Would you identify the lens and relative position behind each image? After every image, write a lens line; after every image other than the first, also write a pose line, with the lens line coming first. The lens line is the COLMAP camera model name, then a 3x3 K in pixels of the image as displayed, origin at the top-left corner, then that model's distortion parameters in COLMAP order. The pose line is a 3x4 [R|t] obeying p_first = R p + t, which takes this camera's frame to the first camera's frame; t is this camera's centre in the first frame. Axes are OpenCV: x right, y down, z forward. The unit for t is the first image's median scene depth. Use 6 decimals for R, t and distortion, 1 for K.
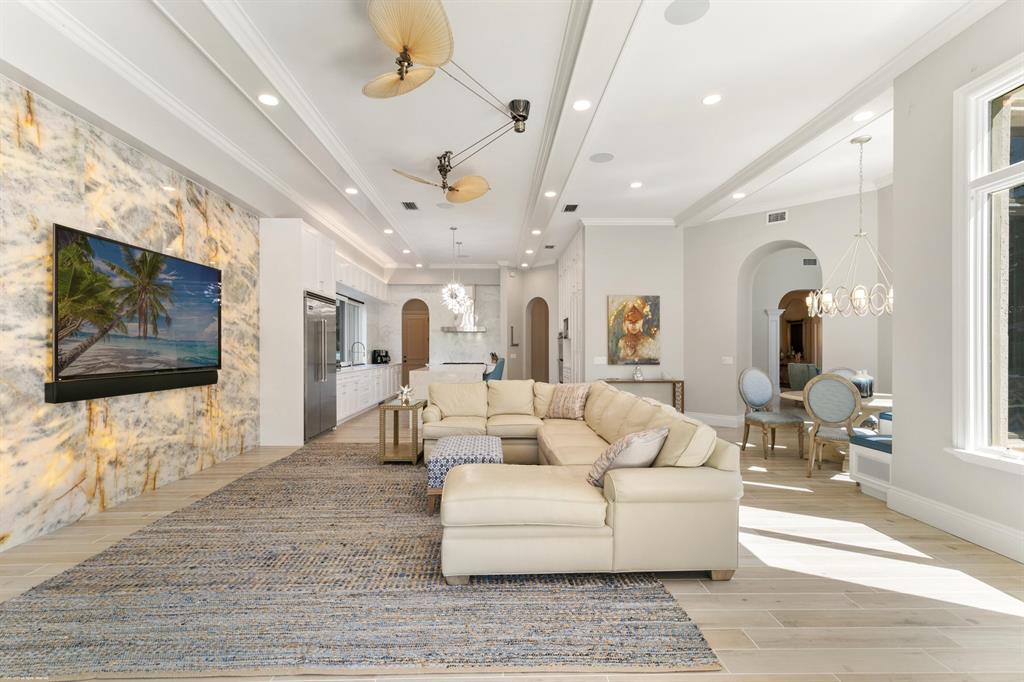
lens RADIAL K [[469.0, 0, 513.5], [0, 469.0, 355.3], [0, 0, 1]] dist [0.000854, 0.000118]
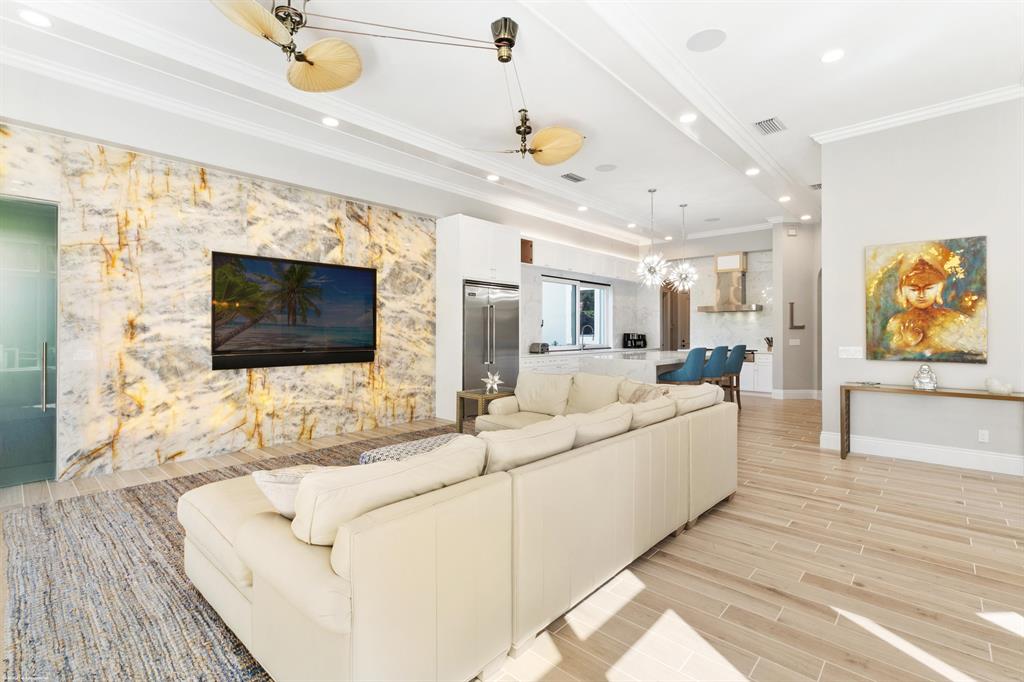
lens RADIAL K [[467.5, 0, 513.7], [0, 467.5, 331.6], [0, 0, 1]] dist [0.001702, -0.000007]
pose [[0.713251, 0.001222, -0.700907, 0.575014], [-0.009429, 0.999925, -0.007852, -0.014201], [0.700845, 0.012209, 0.713209, 0.453786]]
